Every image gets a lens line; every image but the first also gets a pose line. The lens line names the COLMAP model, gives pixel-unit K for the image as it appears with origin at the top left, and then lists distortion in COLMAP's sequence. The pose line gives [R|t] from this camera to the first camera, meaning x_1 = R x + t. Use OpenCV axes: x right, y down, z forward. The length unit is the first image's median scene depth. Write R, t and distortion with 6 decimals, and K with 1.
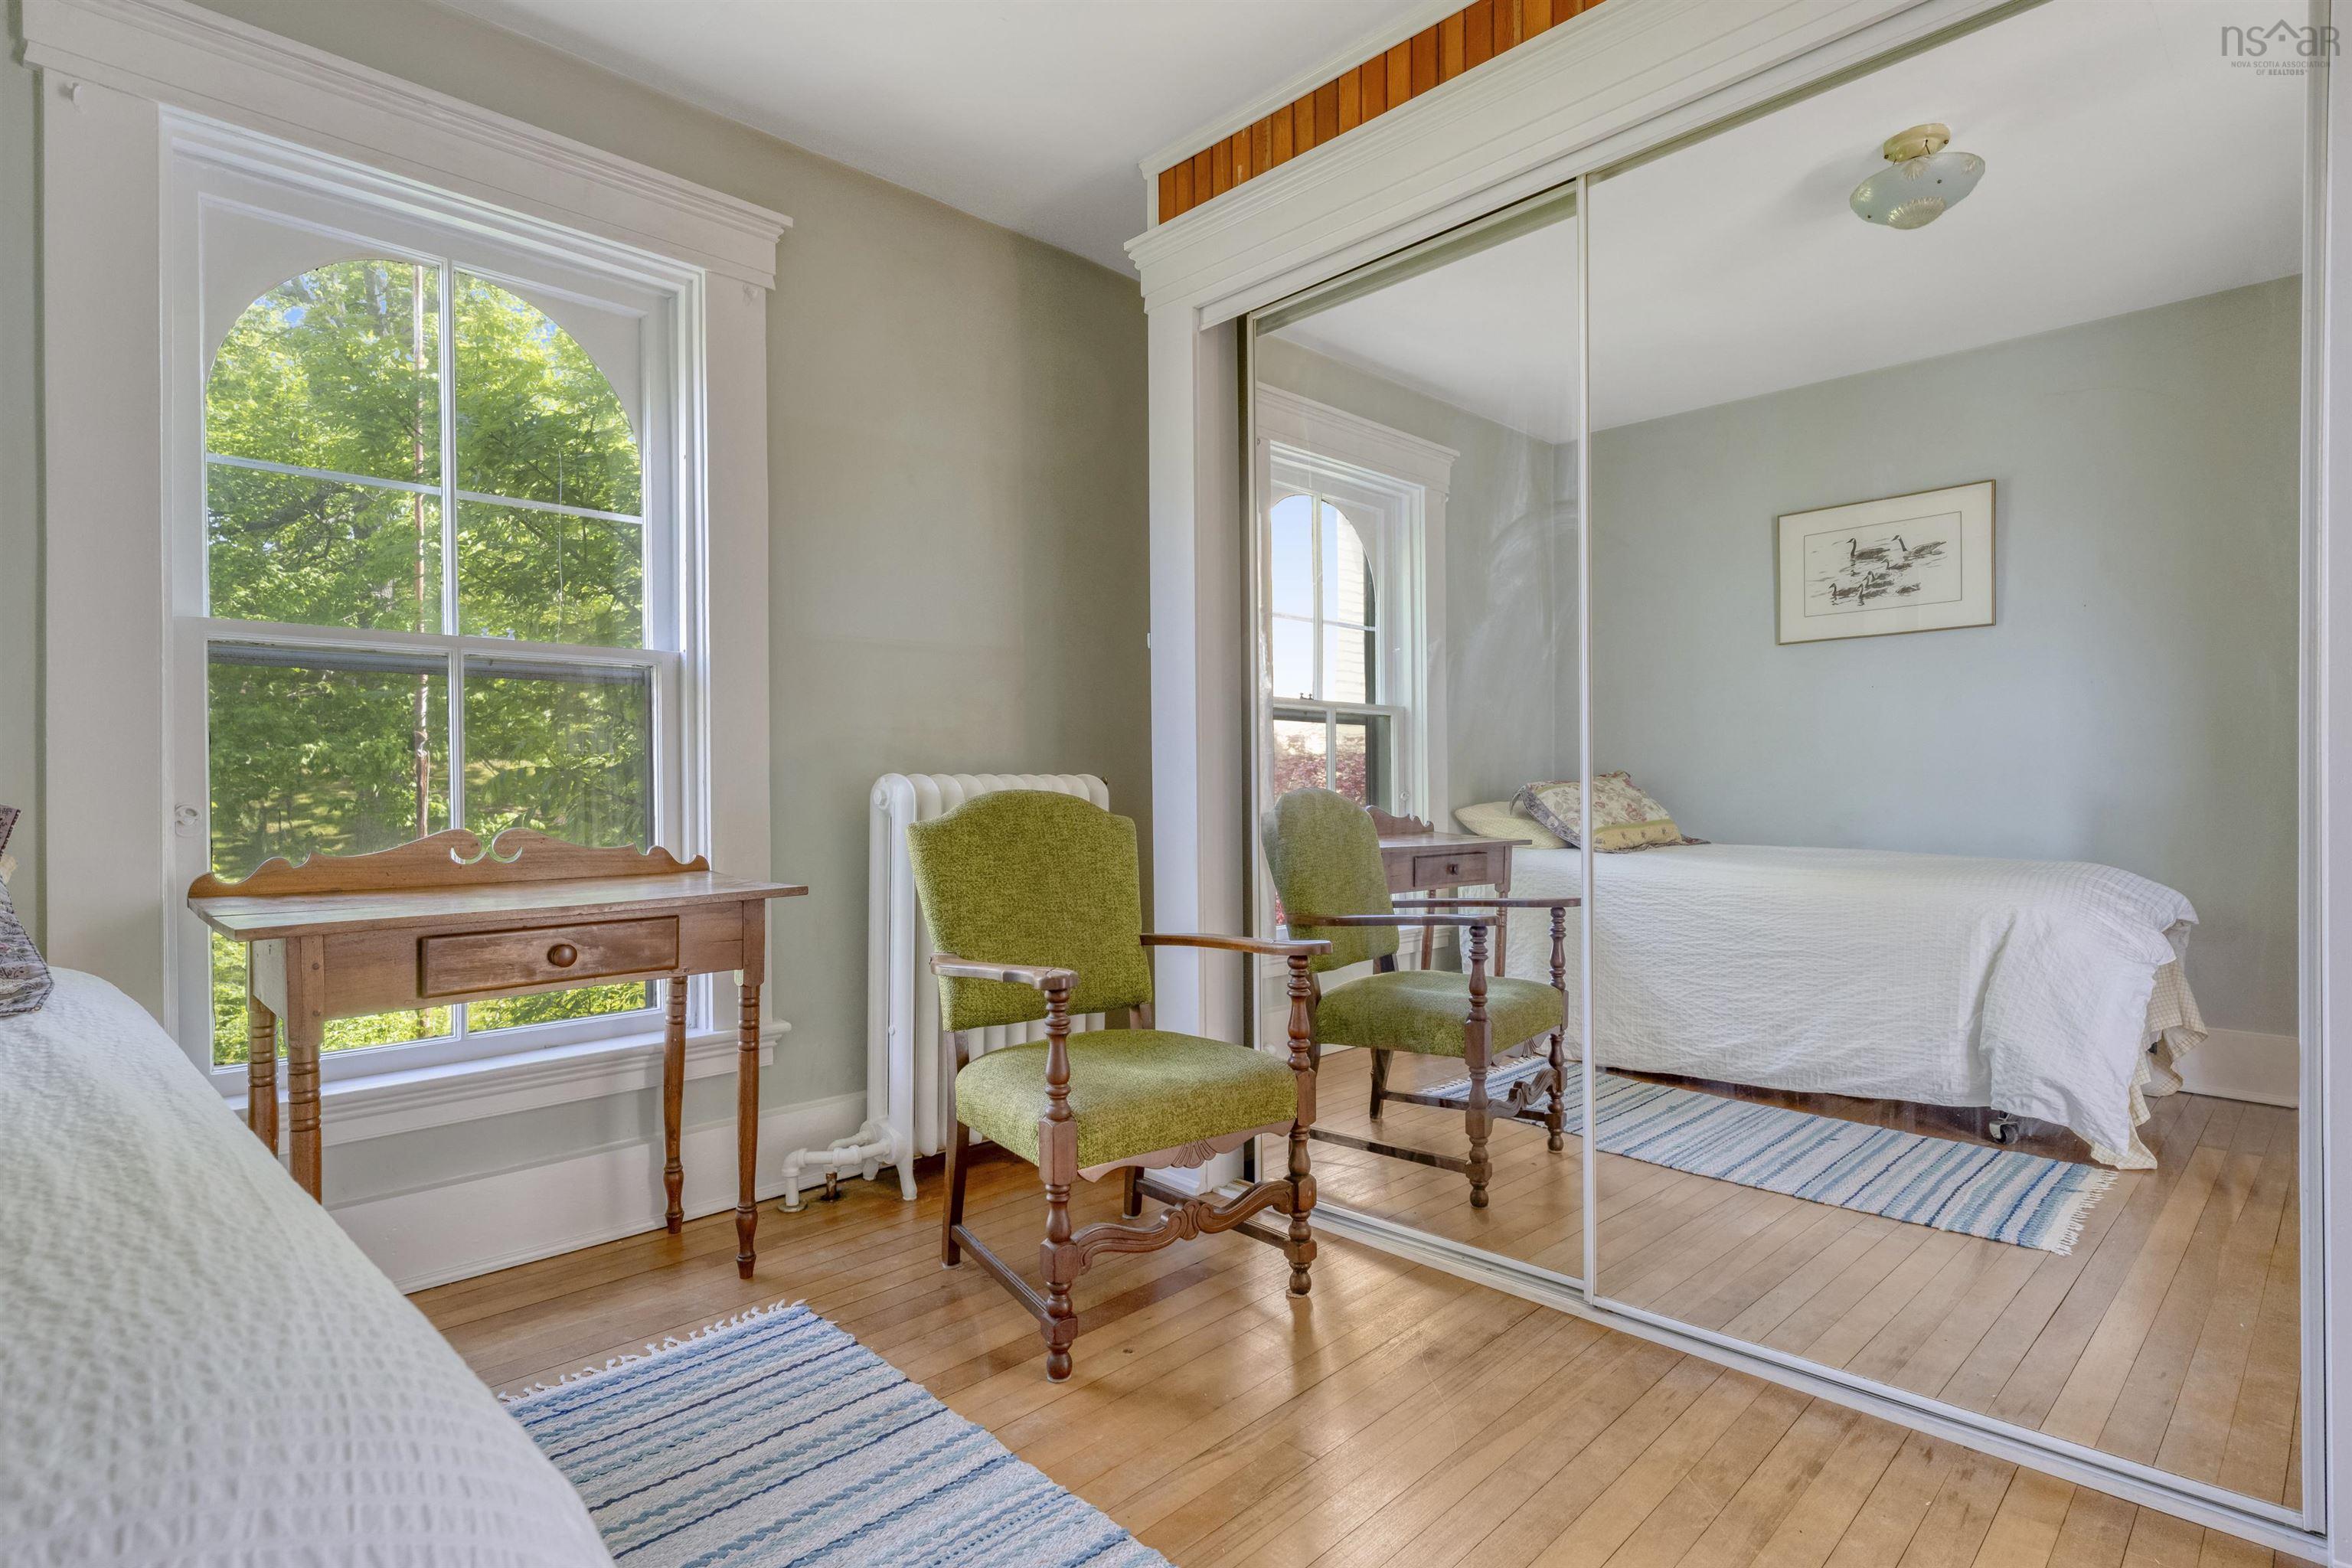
lens RADIAL K [[1196.1, 0, 1174.0], [0, 1196.1, 791.5], [0, 0, 1]] dist [0.004093, 0.001415]
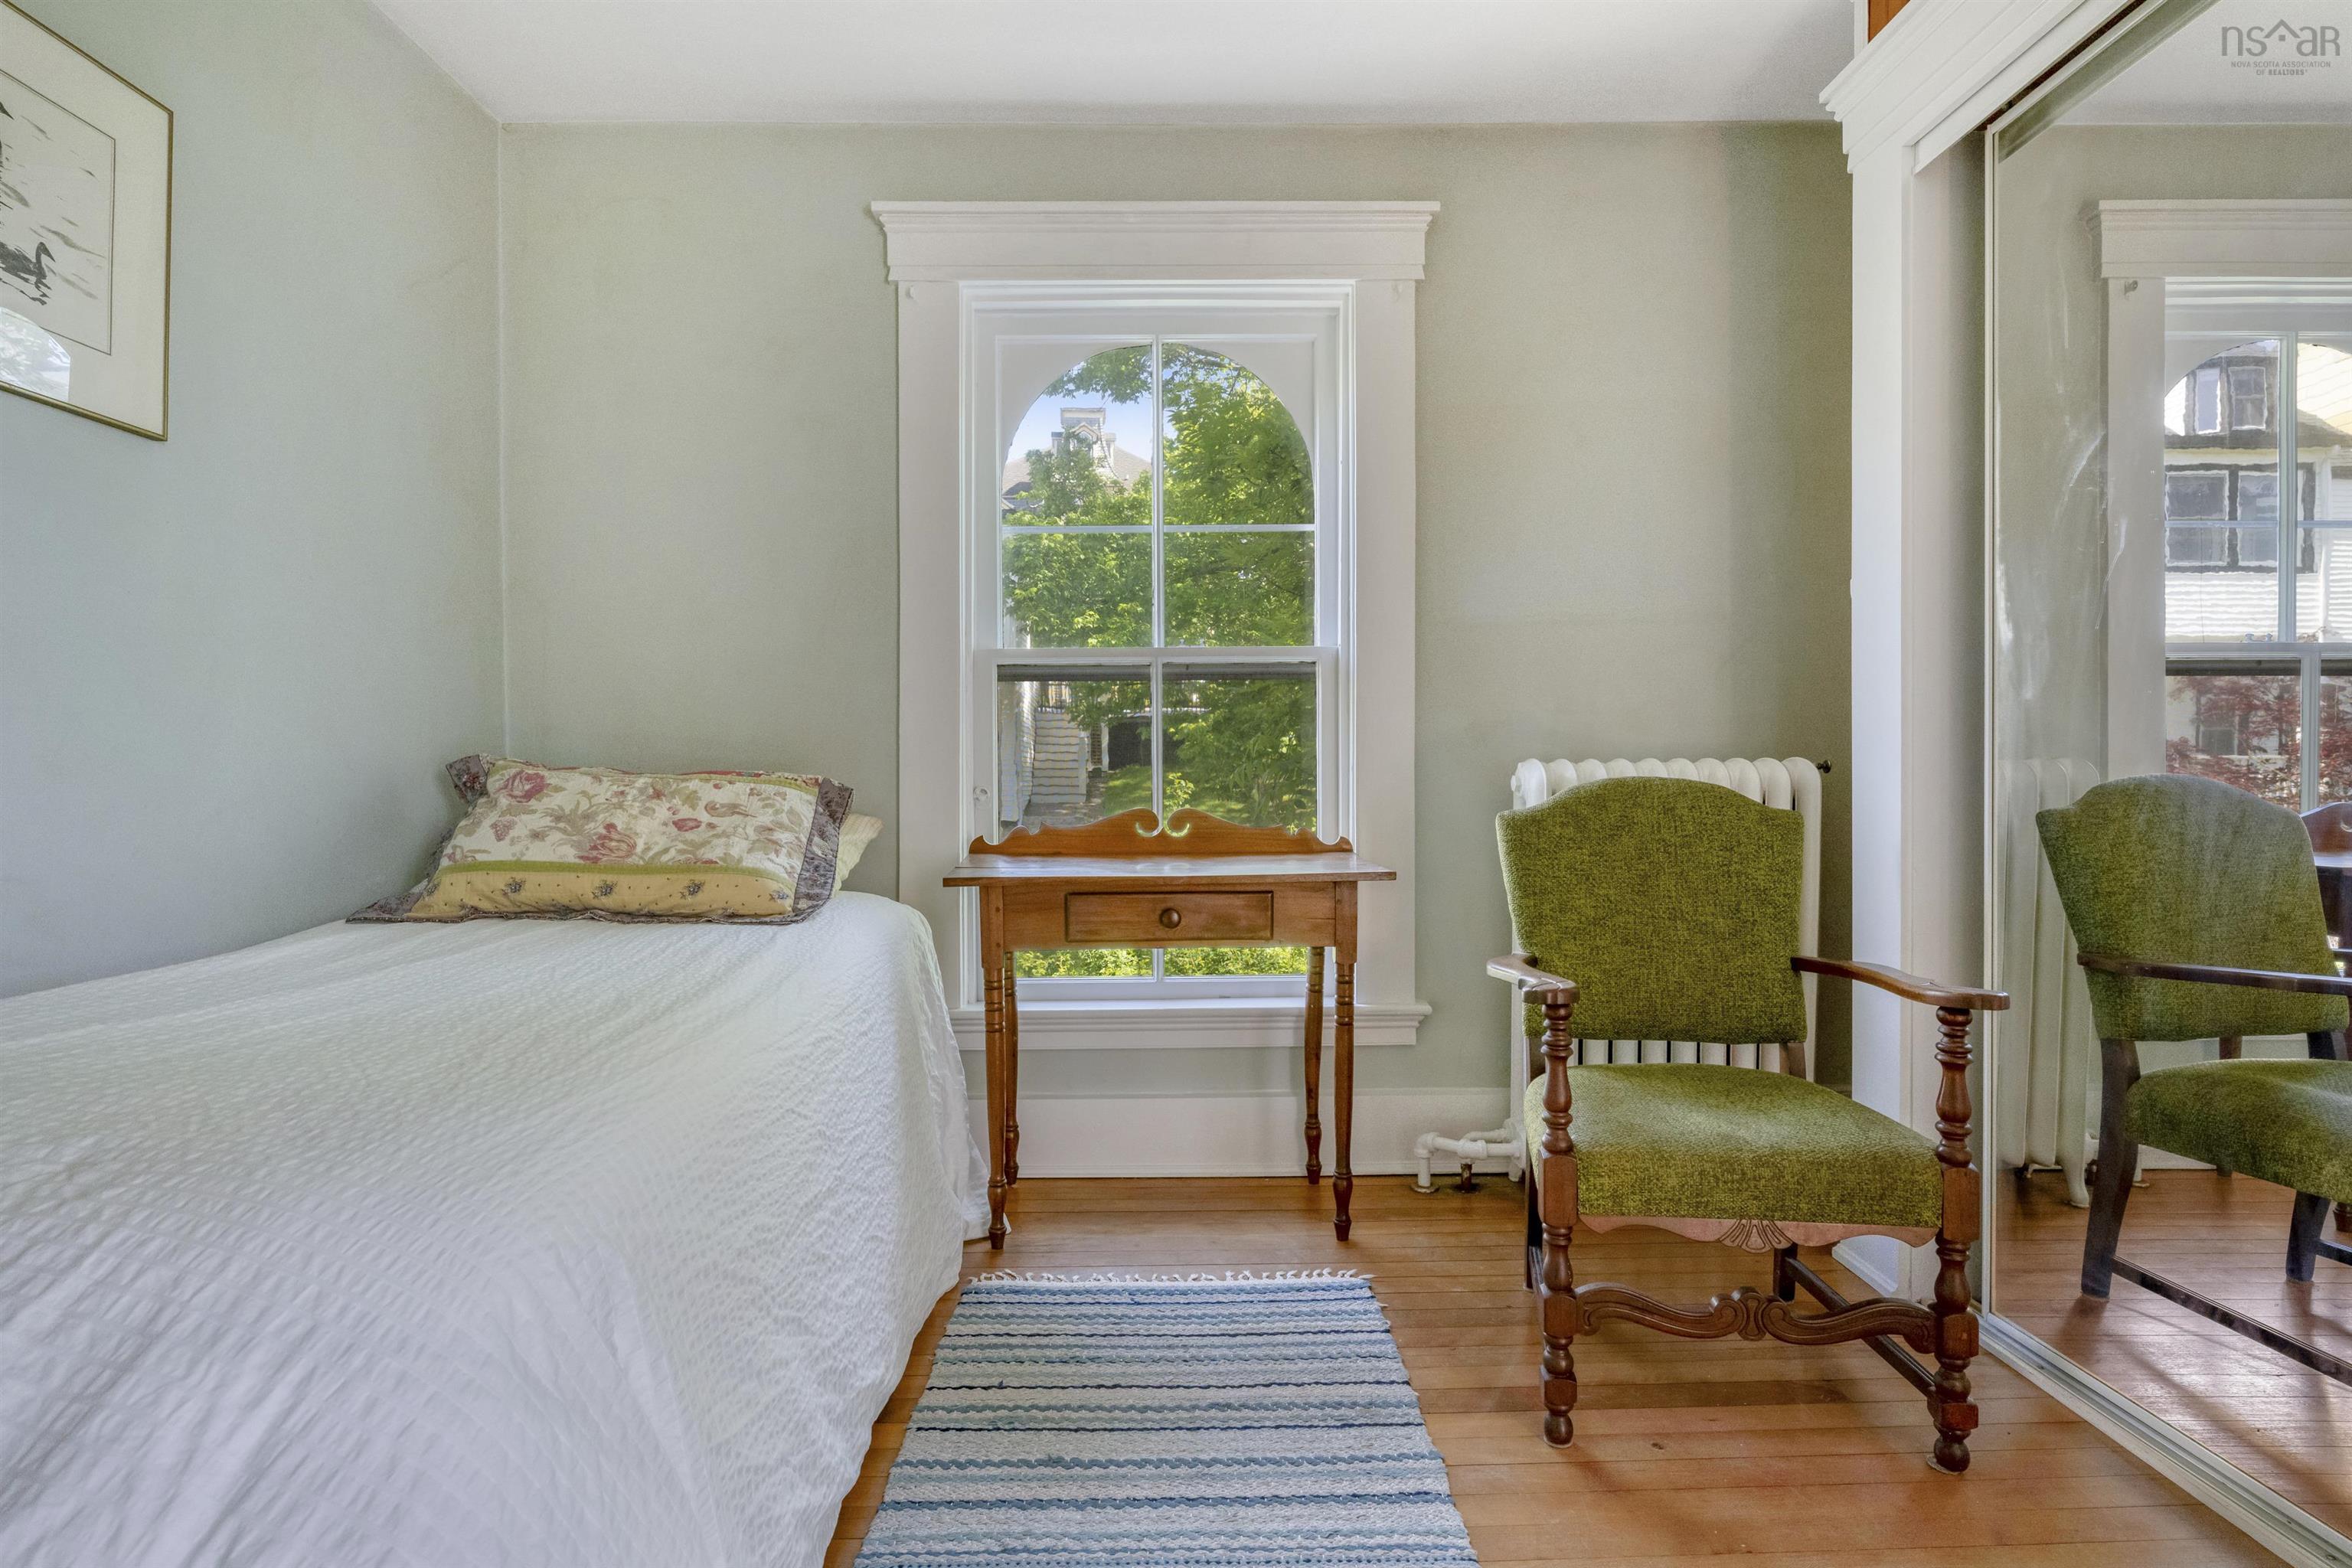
lens RADIAL K [[1196.1, 0, 1146.9], [0, 1196.1, 796.3], [0, 0, 1]] dist [0.004093, 0.001415]
pose [[0.717854, 0.015186, -0.696028, 0.260760], [-0.002363, 0.999809, 0.019376, -0.004016], [0.696189, -0.012265, 0.717754, 0.138987]]
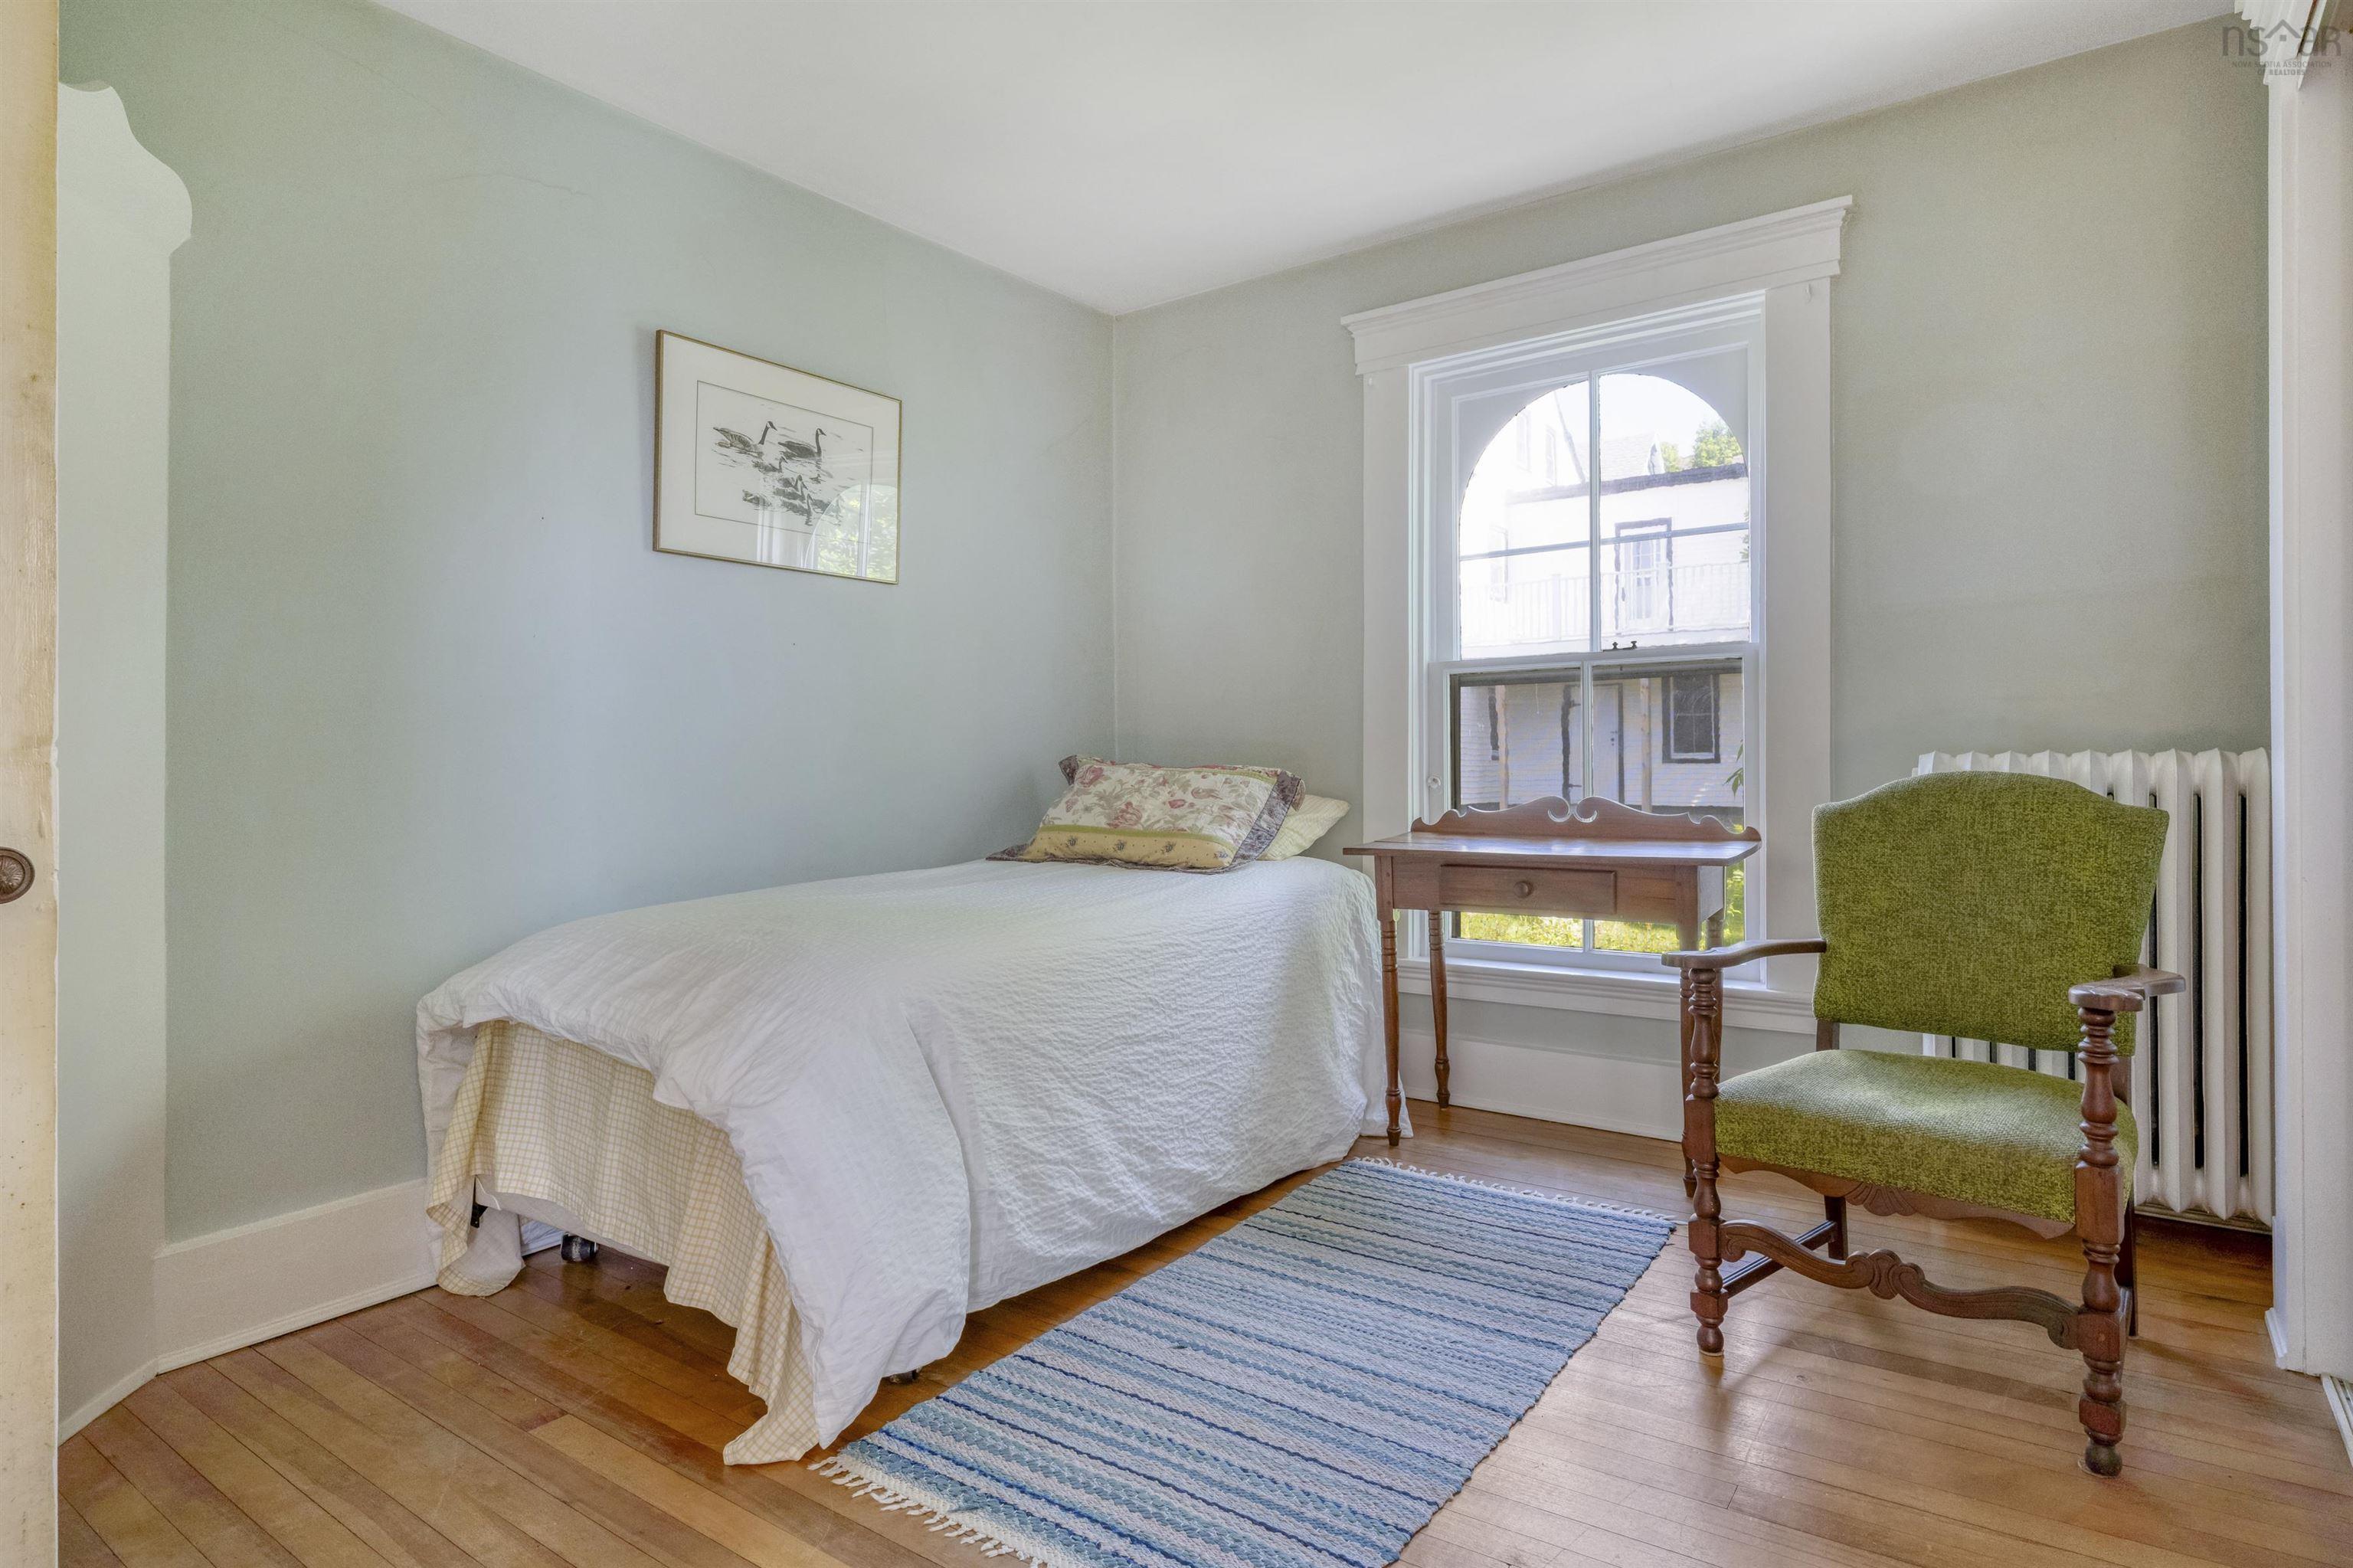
lens RADIAL K [[1231.4, 0, 1163.2], [0, 1231.4, 767.6], [0, 0, 1]] dist [0.008072, 0.002626]
pose [[0.179455, 0.008894, -0.983726, 0.752095], [0.004432, 0.999942, 0.009849, -0.018341], [0.983756, -0.006128, 0.179405, 0.313231]]
